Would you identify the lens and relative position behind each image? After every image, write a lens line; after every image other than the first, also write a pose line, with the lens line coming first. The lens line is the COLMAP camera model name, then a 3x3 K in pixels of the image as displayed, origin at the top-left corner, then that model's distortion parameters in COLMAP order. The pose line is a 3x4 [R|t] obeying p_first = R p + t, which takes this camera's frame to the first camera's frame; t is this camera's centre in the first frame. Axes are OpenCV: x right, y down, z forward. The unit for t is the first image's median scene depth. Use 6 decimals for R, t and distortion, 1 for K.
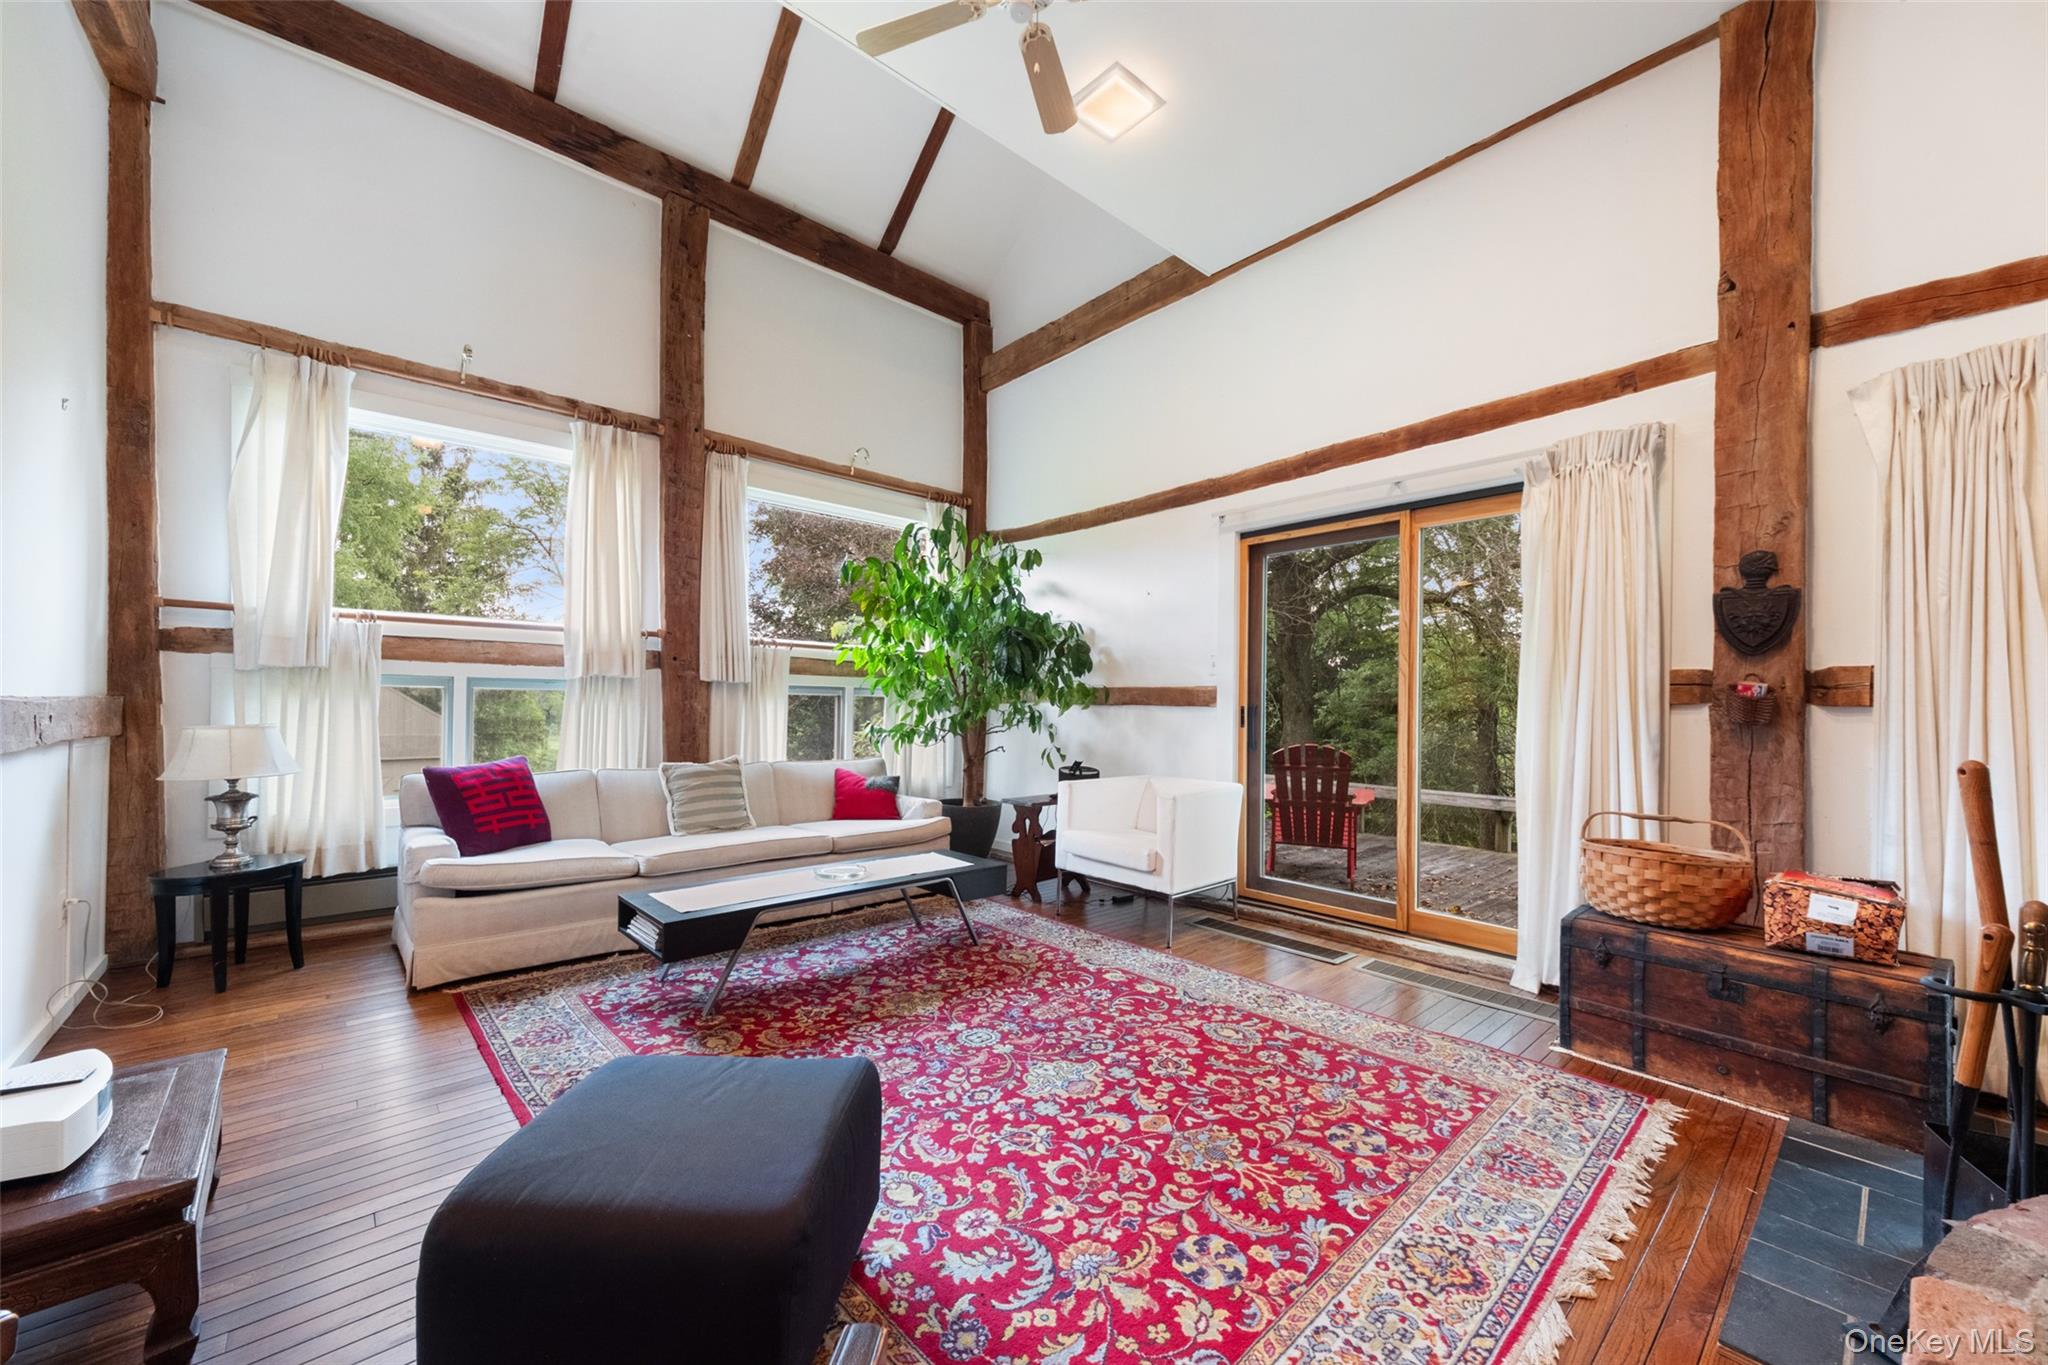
lens RADIAL K [[785.2, 0, 1020.0], [0, 785.2, 696.9], [0, 0, 1]] dist [0.012159, -0.000102]
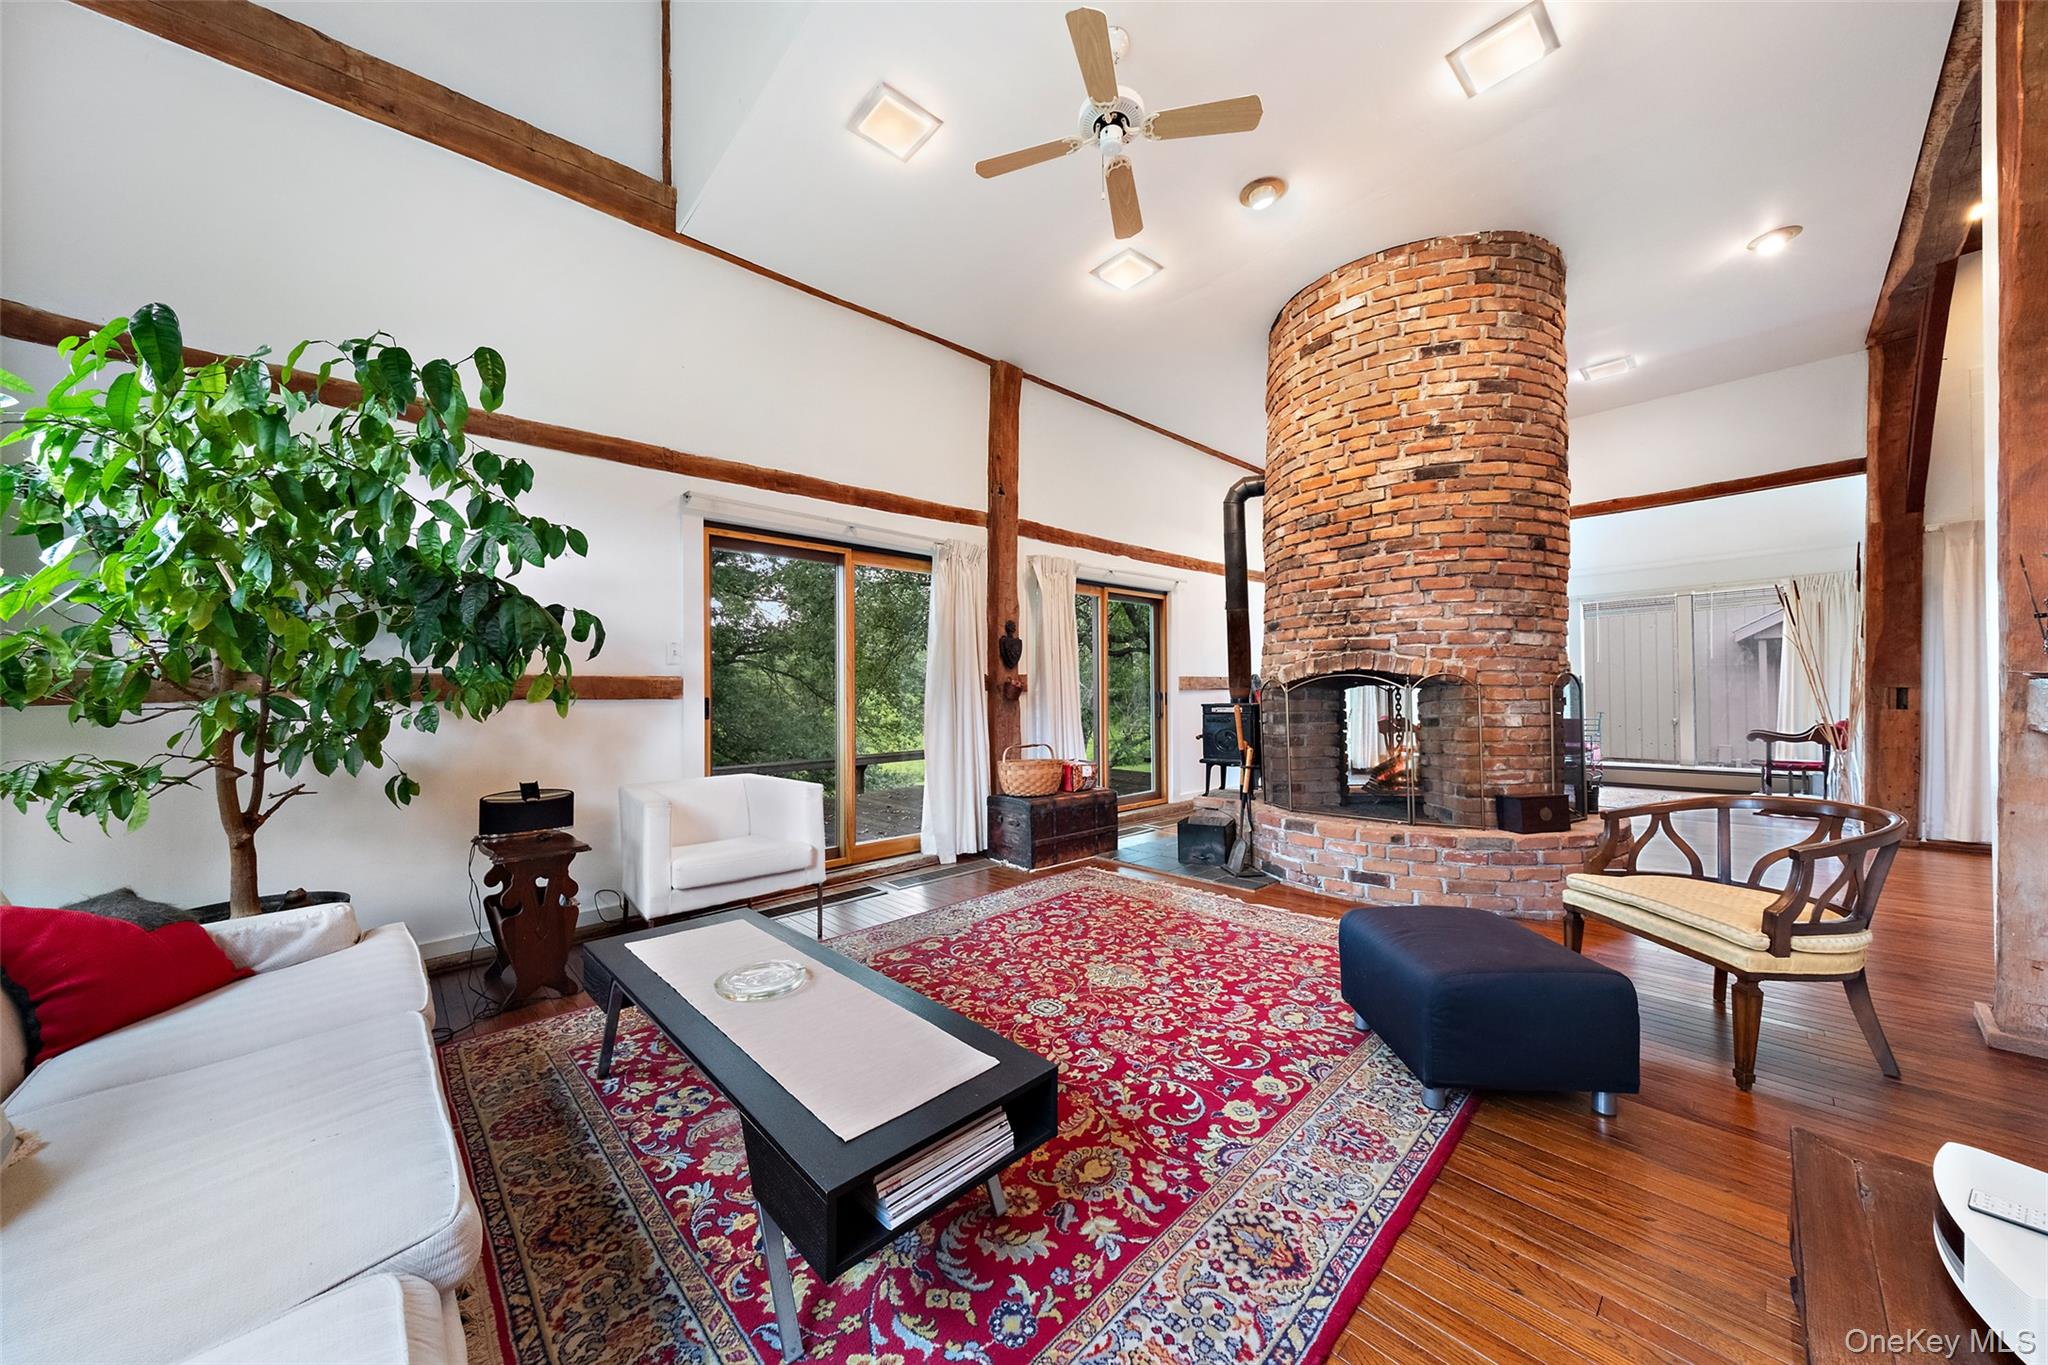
lens RADIAL K [[700.7, 0, 1018.0], [0, 700.7, 683.2], [0, 0, 1]] dist [0.009373, -0.000033]
pose [[-0.022158, 0.000493, 0.999754, -1.169033], [0.003799, 0.999993, -0.000409, -0.009976], [-0.999747, 0.003789, -0.022159, 1.228792]]
